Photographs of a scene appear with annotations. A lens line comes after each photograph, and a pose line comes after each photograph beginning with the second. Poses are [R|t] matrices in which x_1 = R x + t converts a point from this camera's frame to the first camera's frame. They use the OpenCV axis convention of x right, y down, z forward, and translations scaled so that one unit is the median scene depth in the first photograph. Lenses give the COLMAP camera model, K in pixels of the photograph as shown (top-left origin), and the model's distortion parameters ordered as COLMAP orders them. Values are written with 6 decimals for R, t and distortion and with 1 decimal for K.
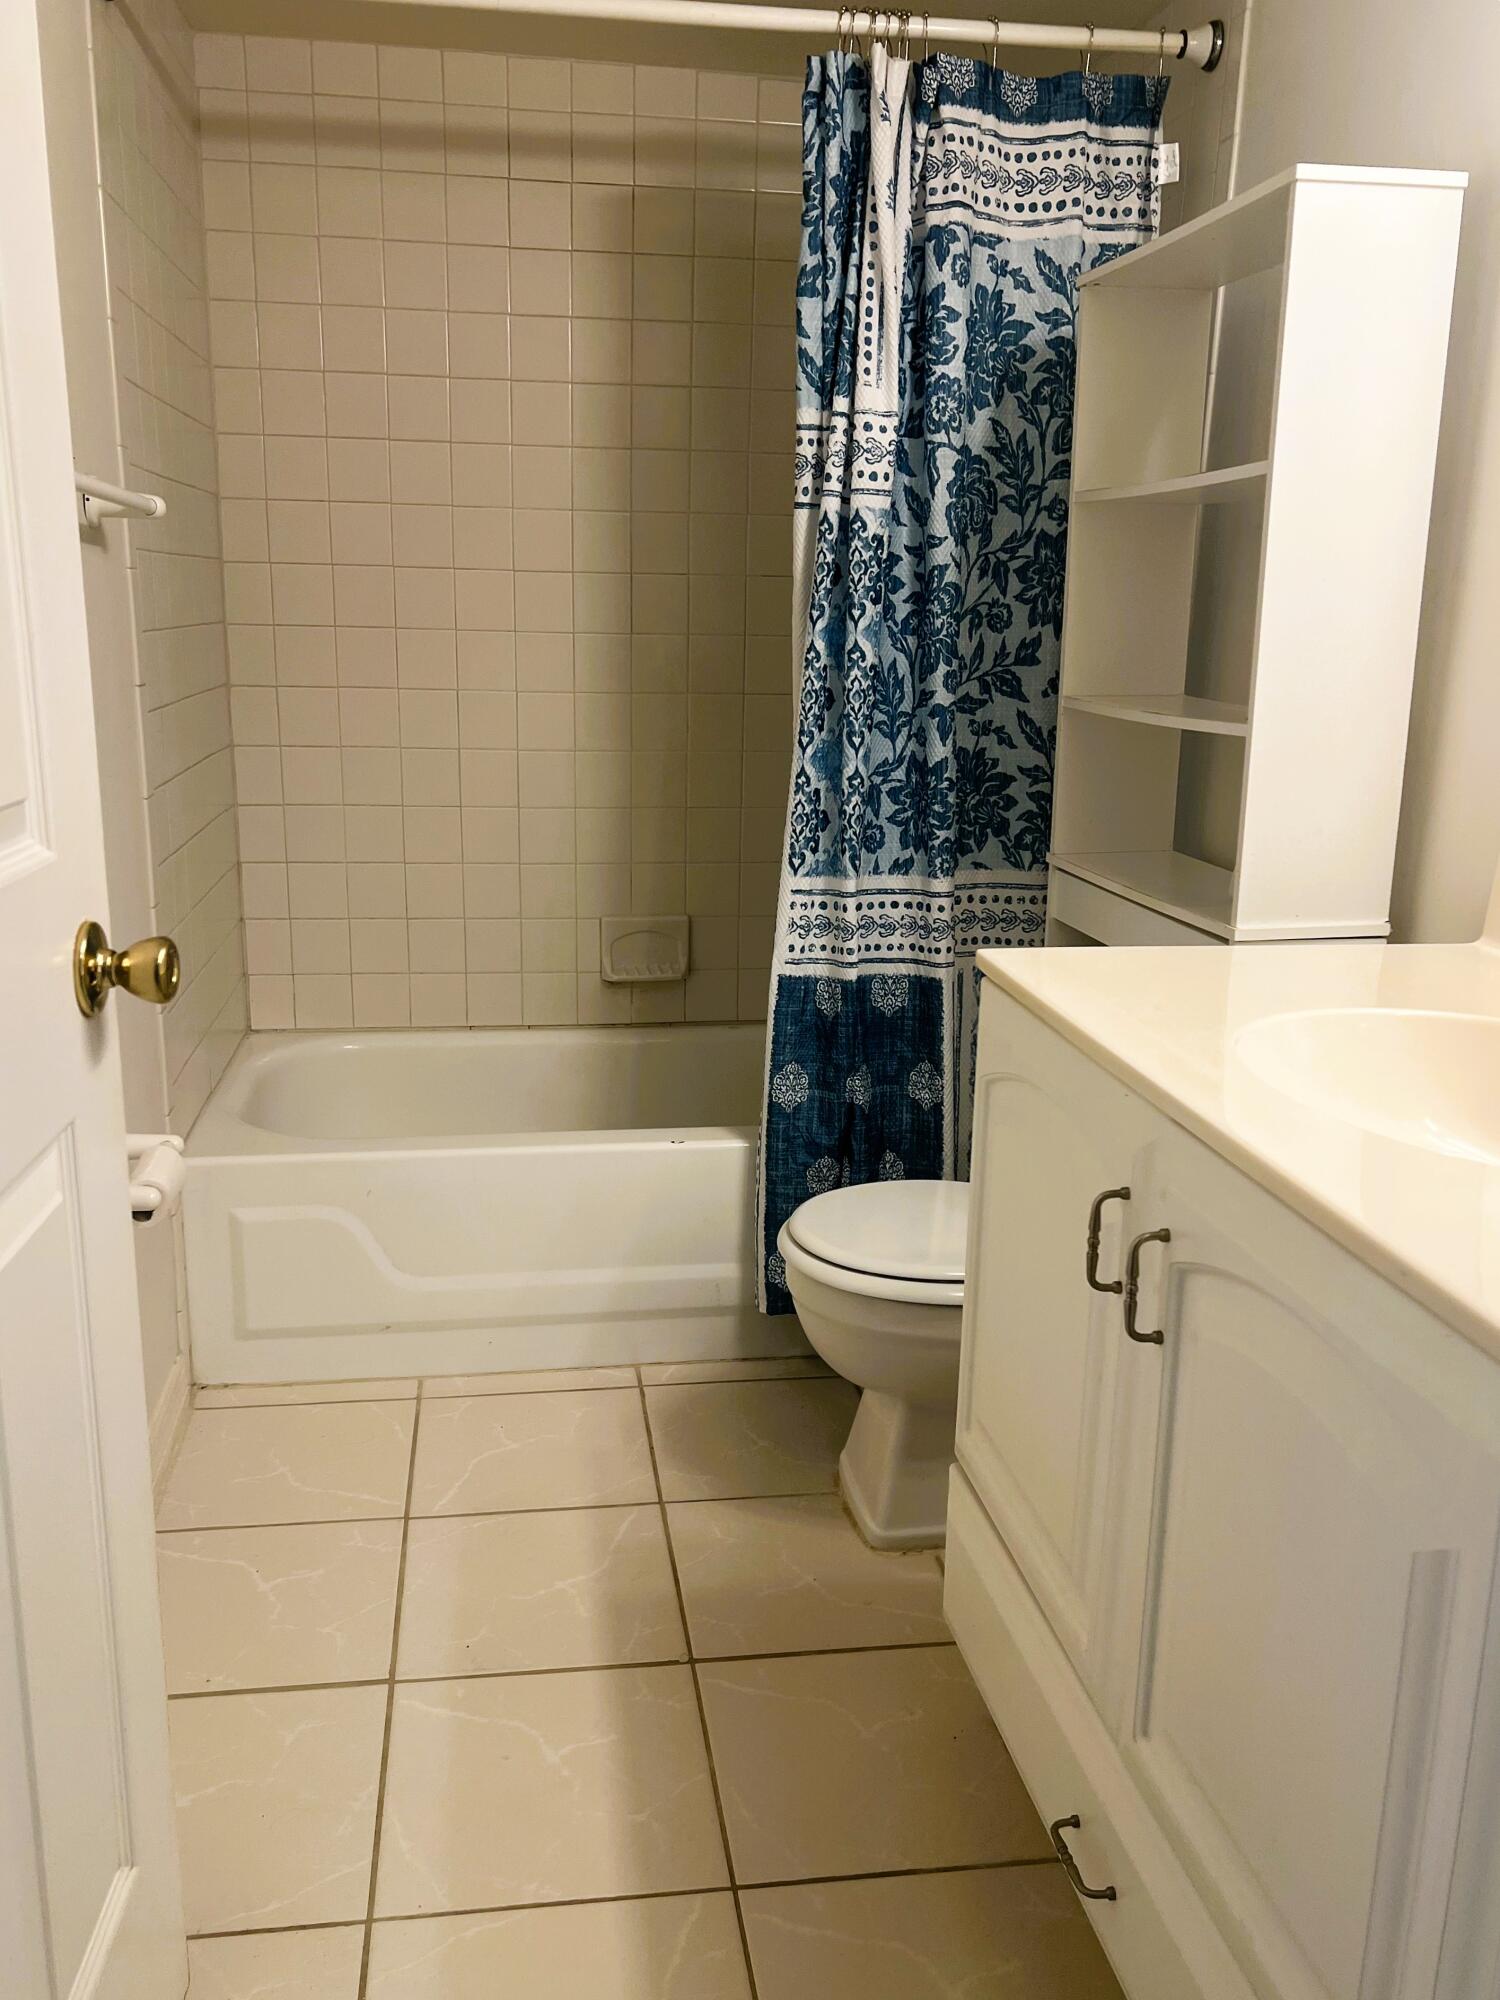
lens RADIAL K [[1636.9, 0, 743.4], [0, 1636.9, 1006.5], [0, 0, 1]] dist [0.046526, -0.041475]
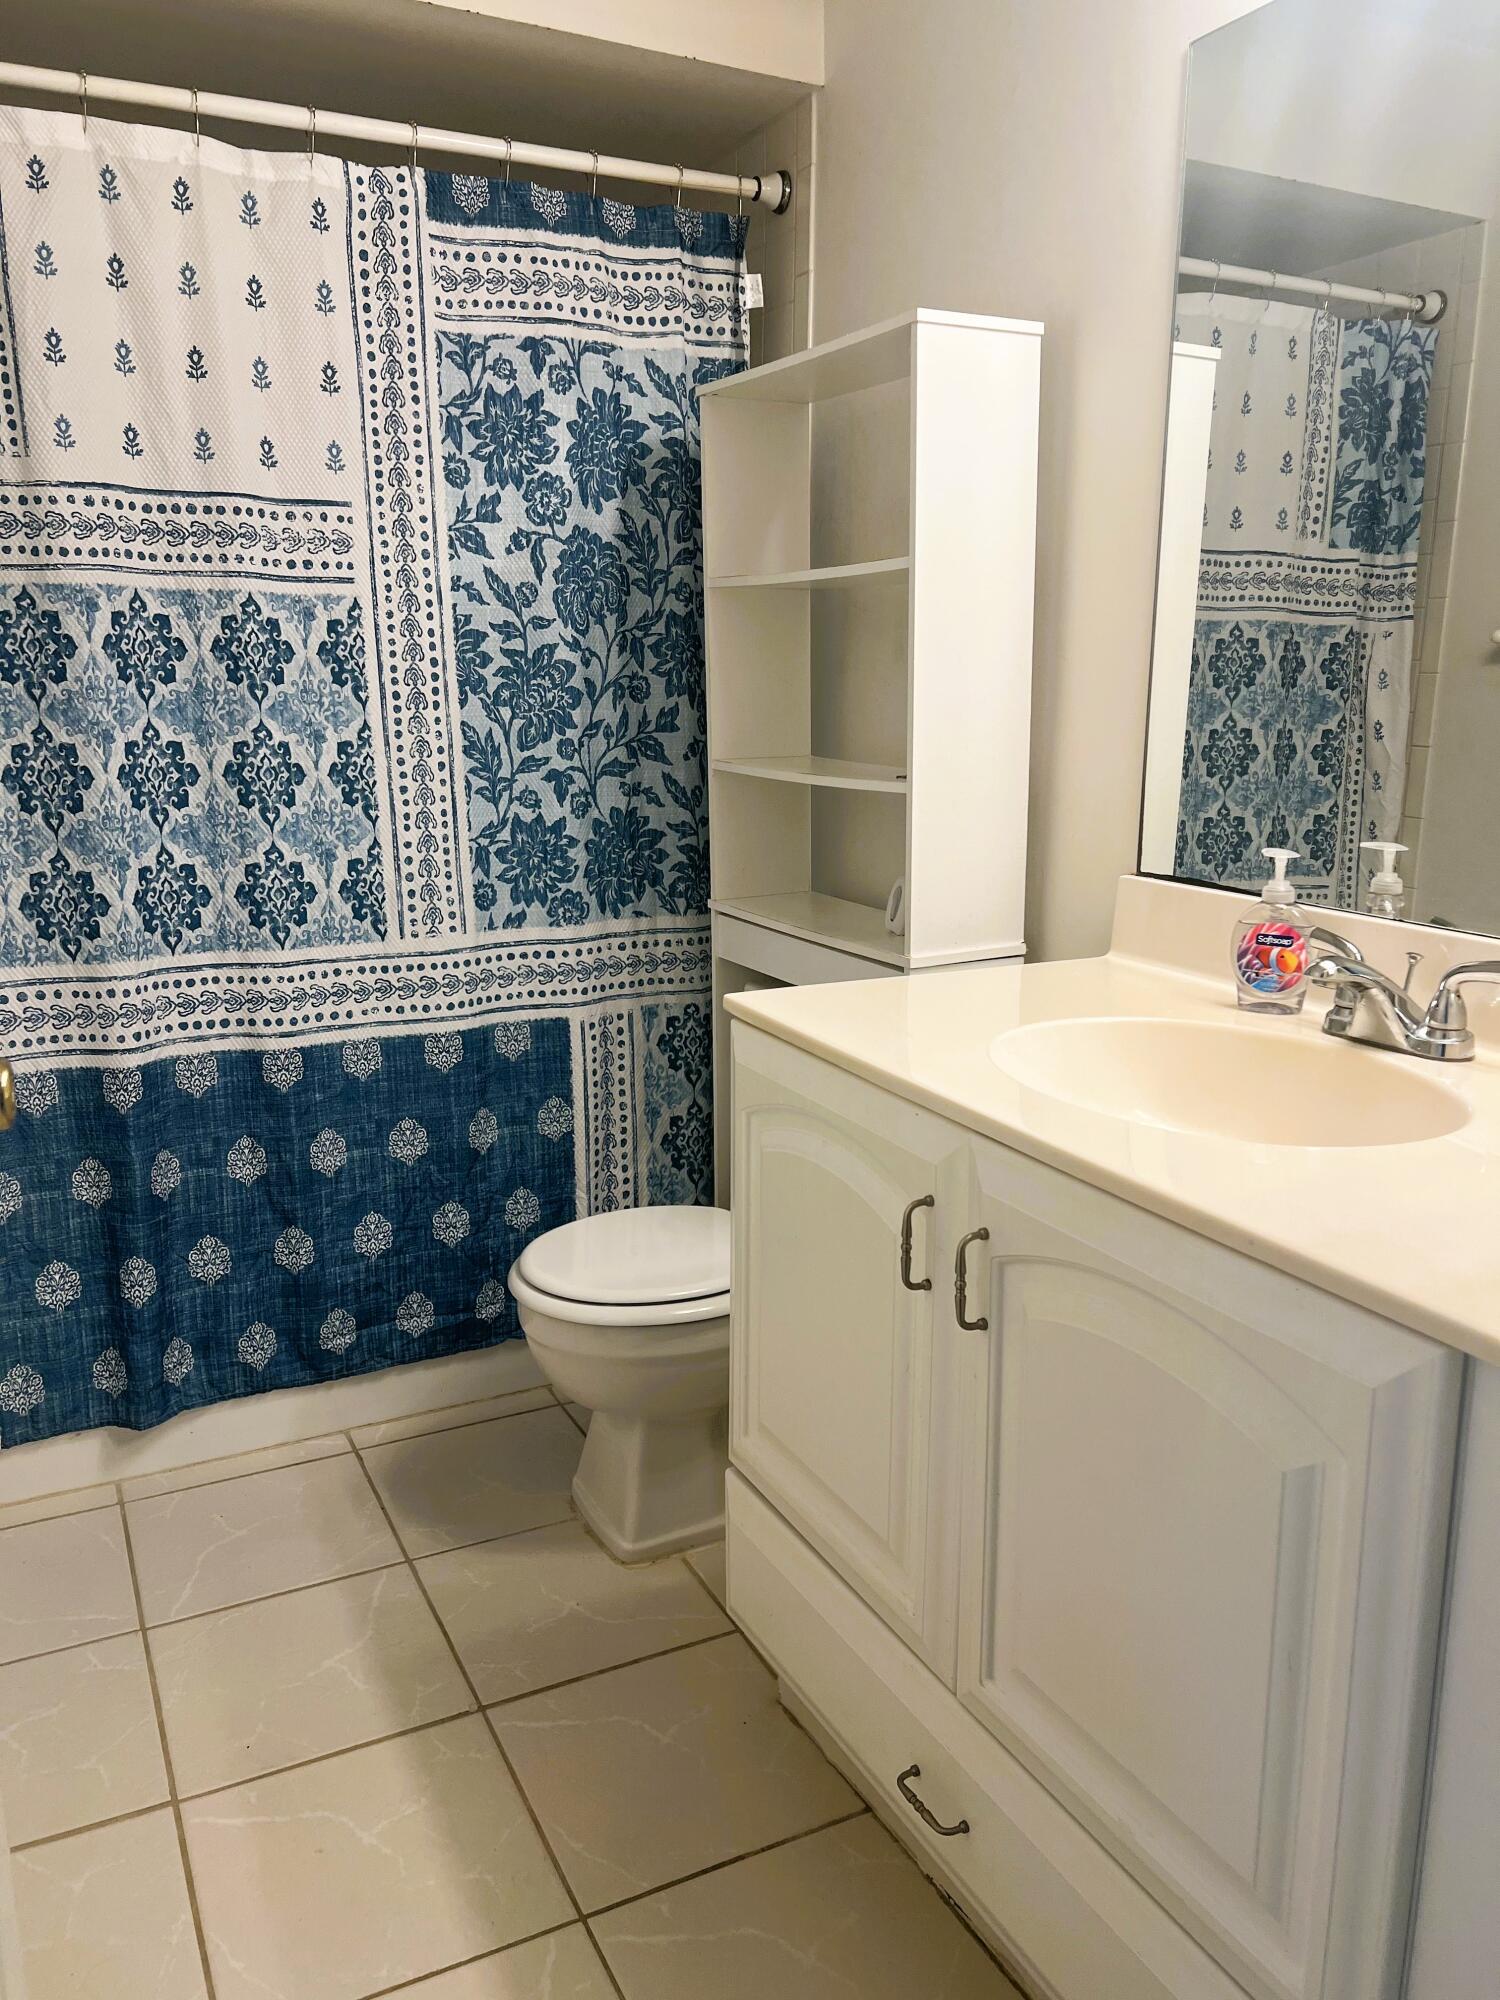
lens RADIAL K [[1500.1, 0, 753.0], [0, 1500.1, 1006.1], [0, 0, 1]] dist [0.020499, -0.021101]
pose [[0.942911, -0.082533, 0.322656, -0.116721], [0.089997, 0.995908, -0.008256, -0.011769], [-0.320654, 0.036823, 0.946480, 0.038487]]
